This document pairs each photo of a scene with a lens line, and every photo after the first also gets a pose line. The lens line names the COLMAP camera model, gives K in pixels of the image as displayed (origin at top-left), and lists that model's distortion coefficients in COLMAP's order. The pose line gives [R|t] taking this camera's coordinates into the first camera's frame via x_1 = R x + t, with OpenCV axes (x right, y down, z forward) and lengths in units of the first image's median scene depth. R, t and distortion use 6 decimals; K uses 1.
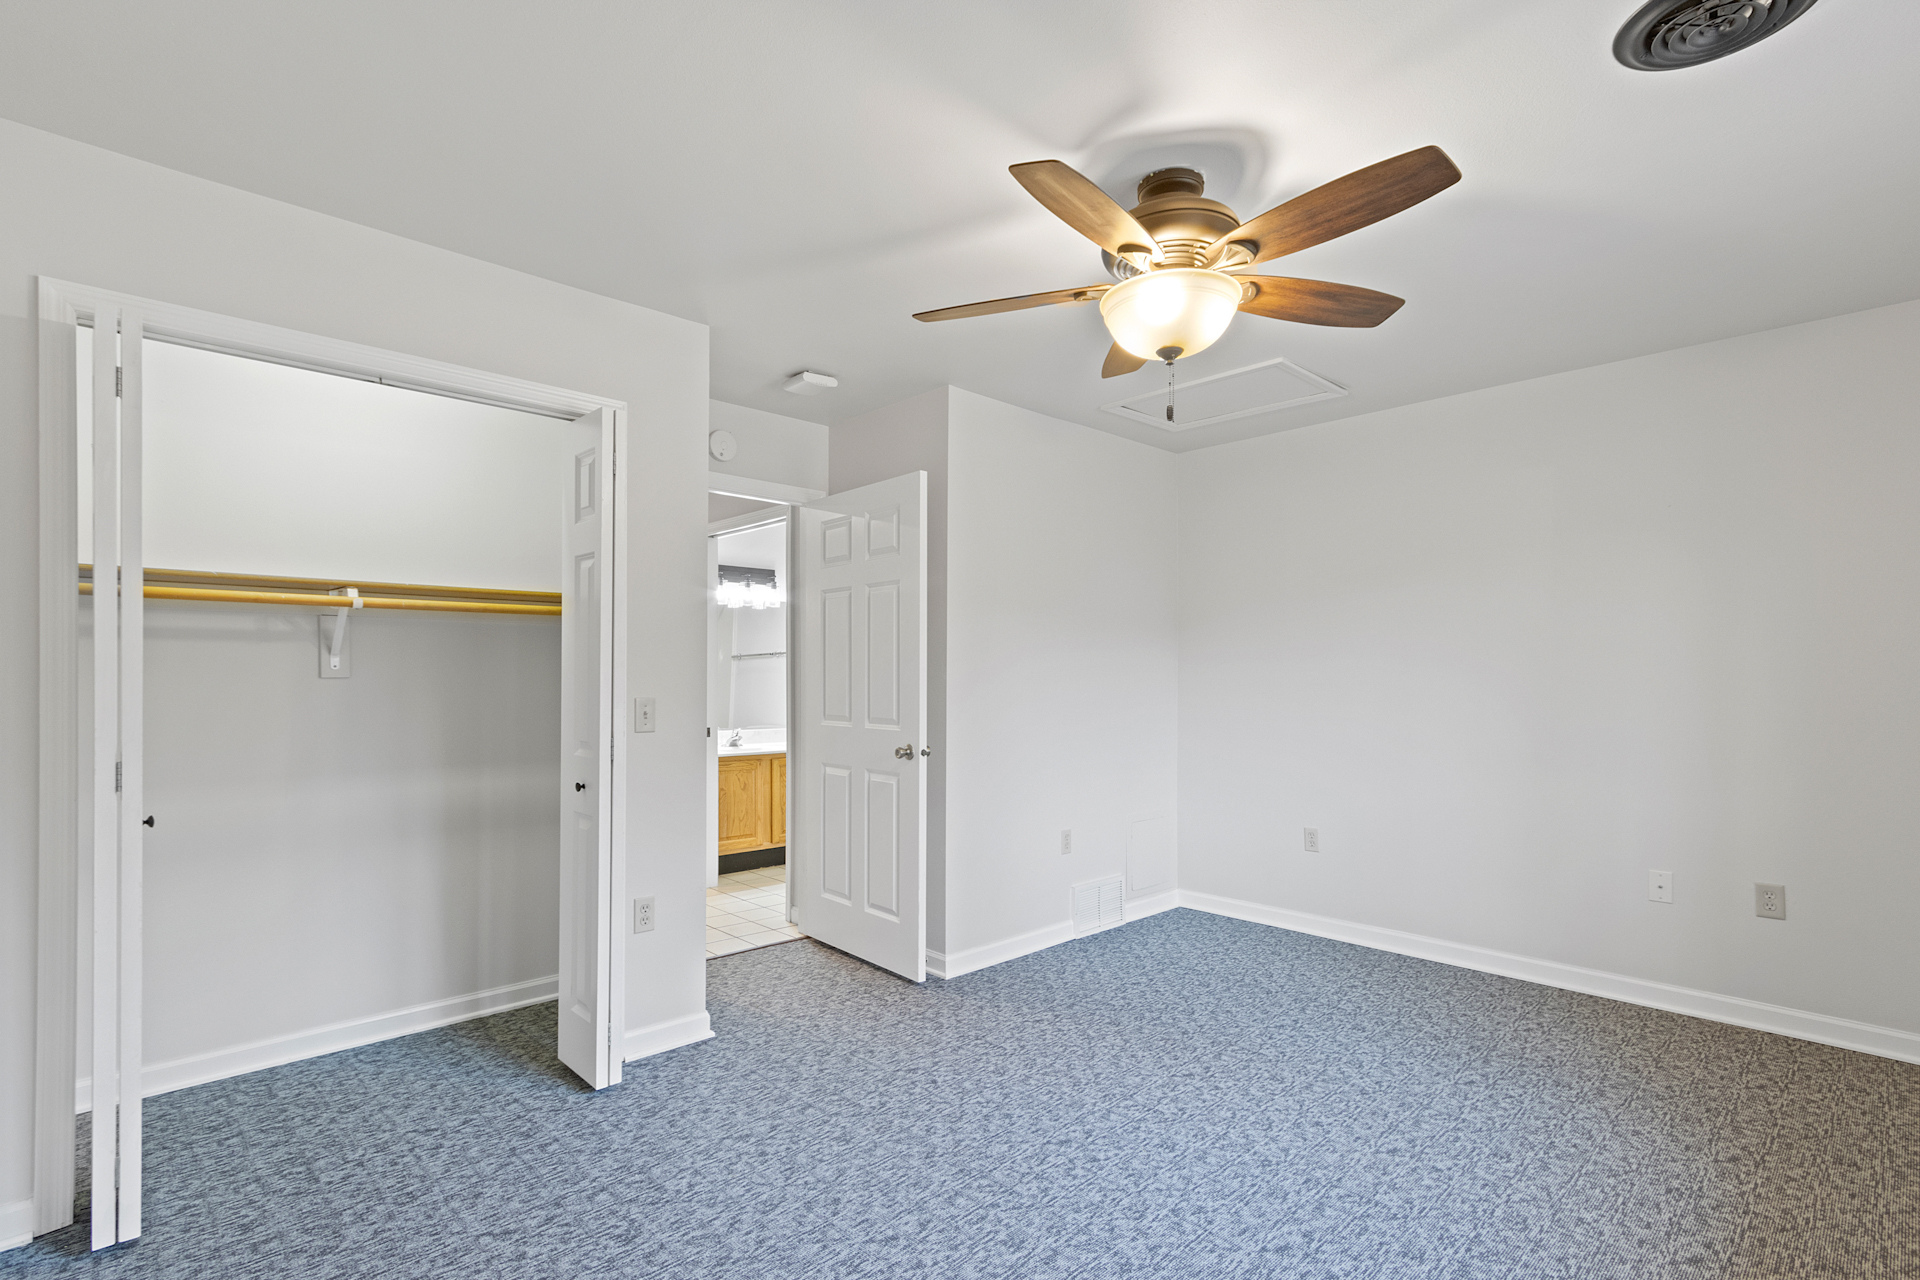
lens RADIAL K [[891.0, 0, 950.0], [0, 891.0, 679.0], [0, 0, 1]] dist [0.001159, 0.000470]
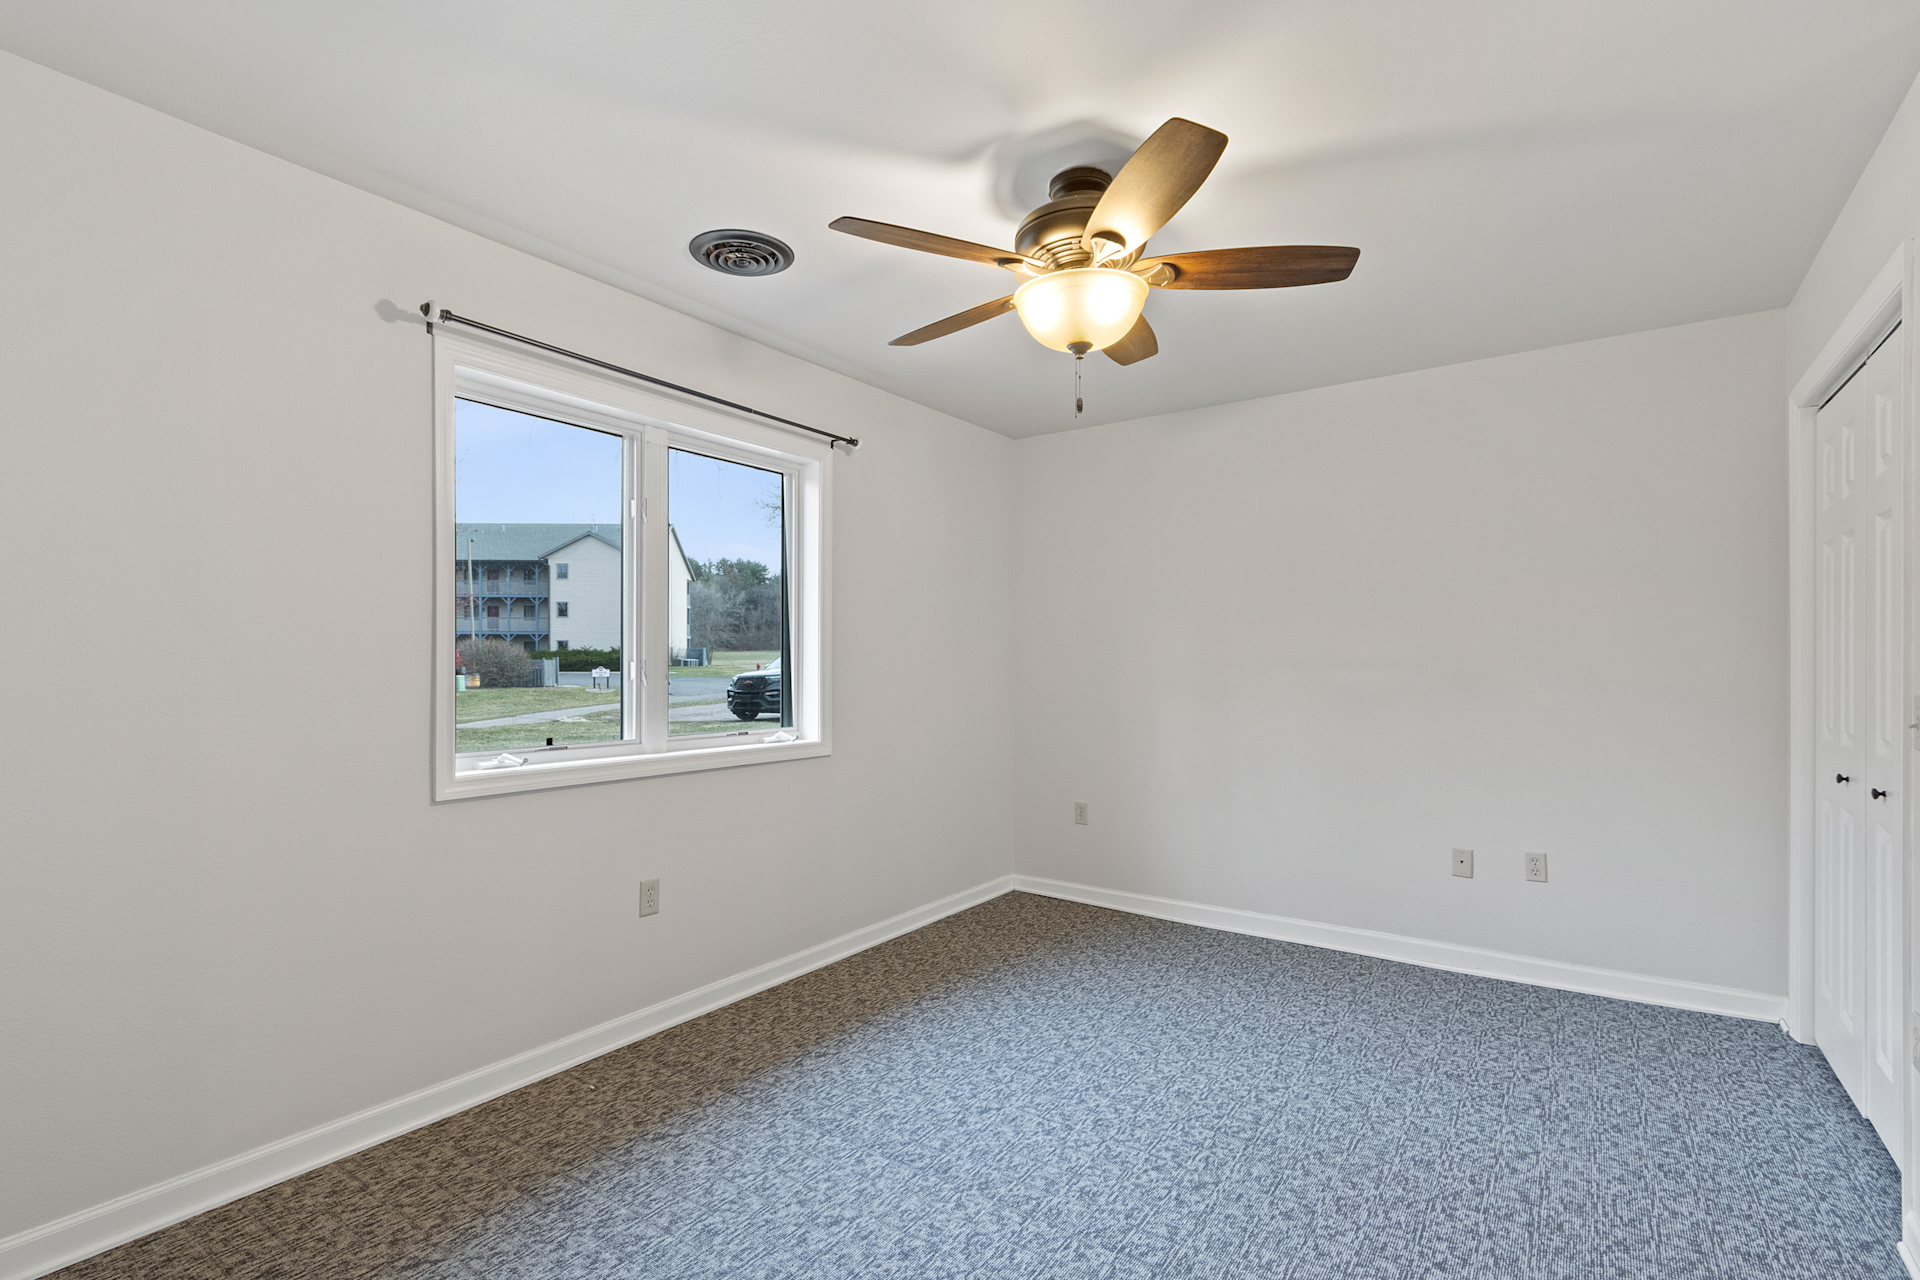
lens RADIAL K [[910.9, 0, 927.2], [0, 910.9, 658.0], [0, 0, 1]] dist [-0.002176, -0.001311]
pose [[-0.984891, -0.001084, -0.173171, 0.600306], [-0.001351, 0.999998, 0.001426, -0.010066], [0.173169, 0.001639, -0.984891, 2.000984]]
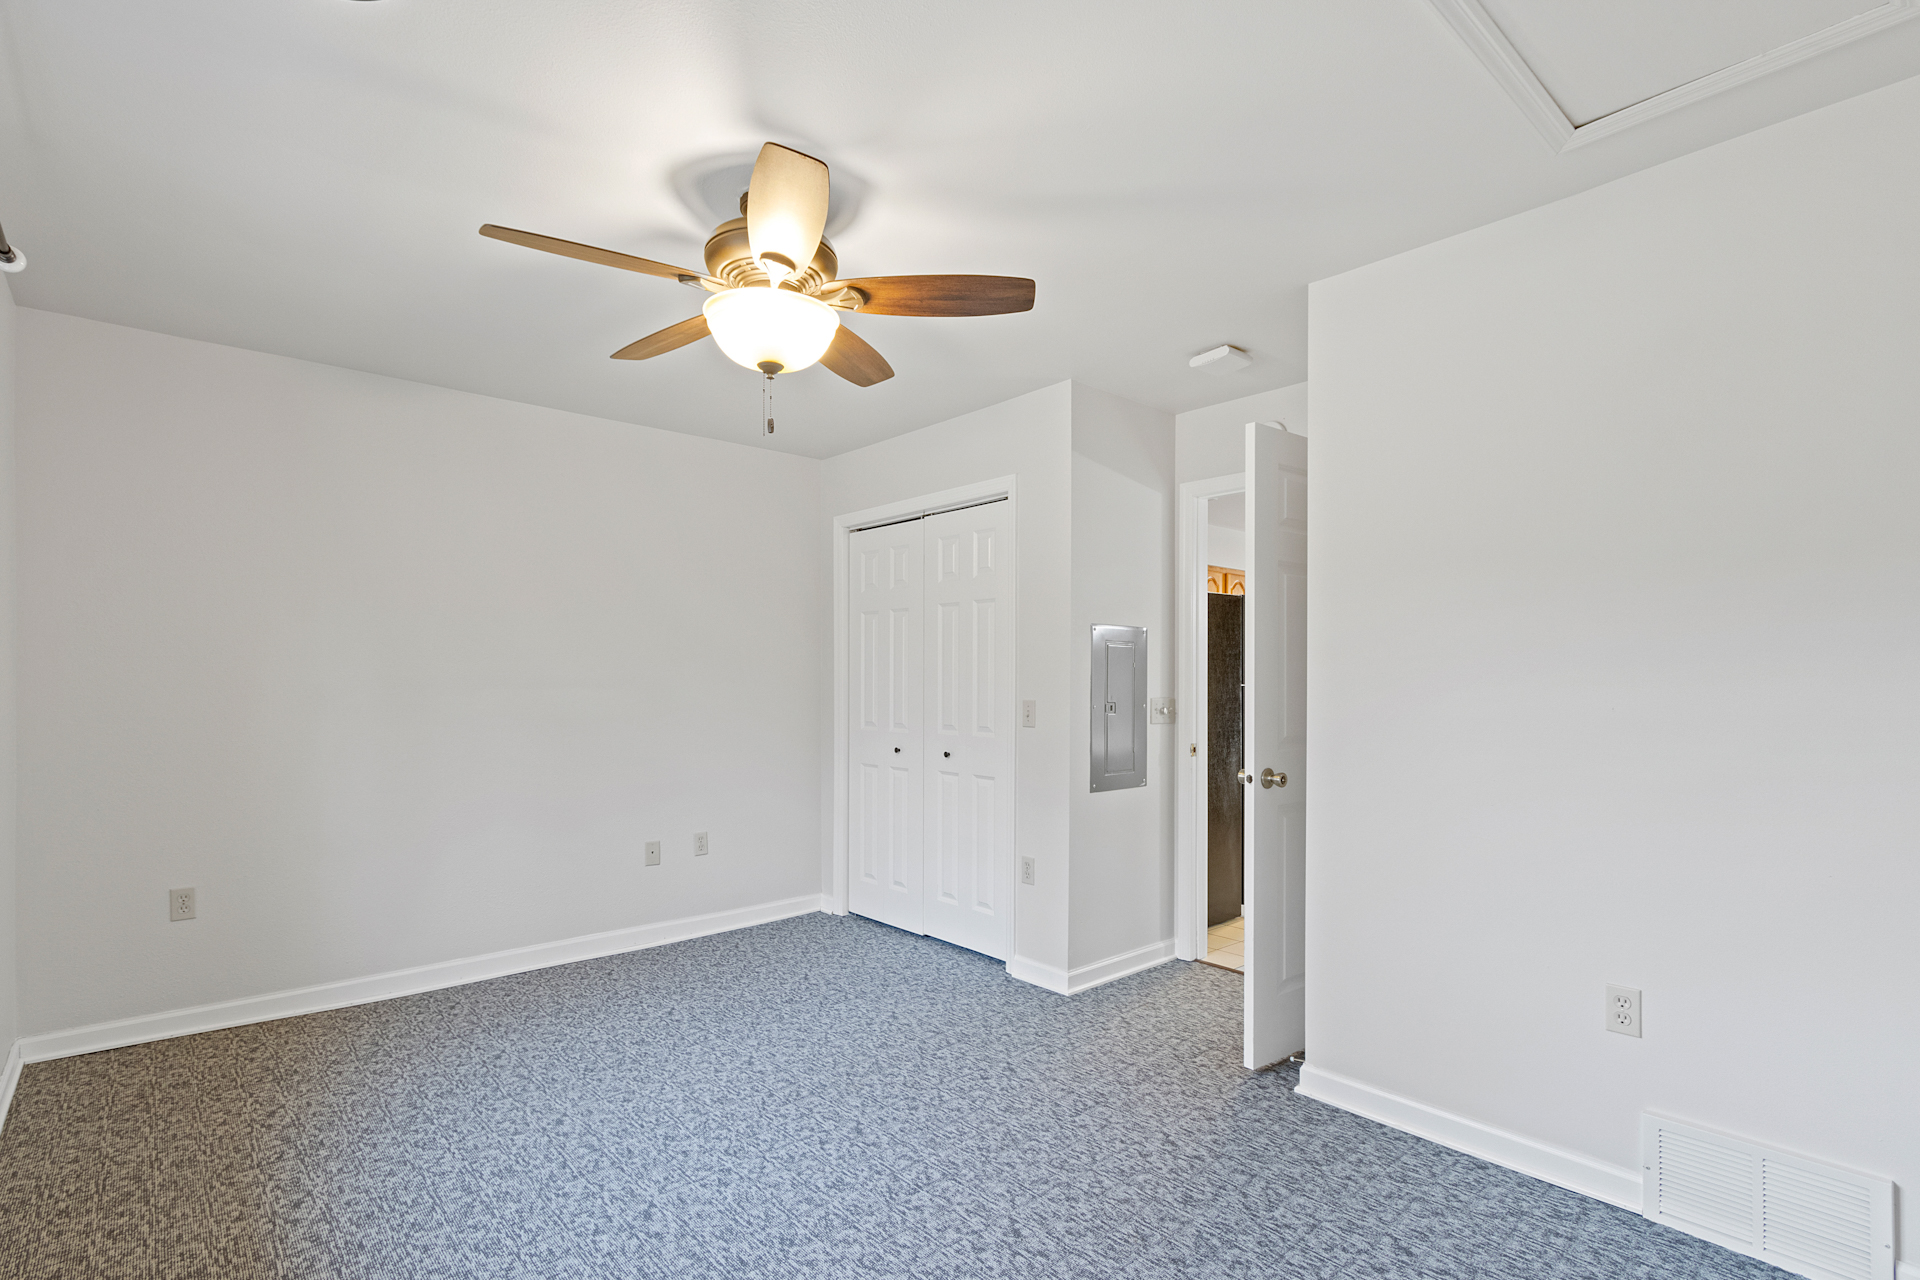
lens RADIAL K [[919.6, 0, 953.0], [0, 919.6, 623.9], [0, 0, 1]] dist [0.003182, -0.000906]
pose [[-0.026851, -0.062174, -0.997704, 1.338095], [-0.007130, 0.998050, -0.062004, -0.006622], [0.999614, 0.005449, -0.027242, 1.230917]]
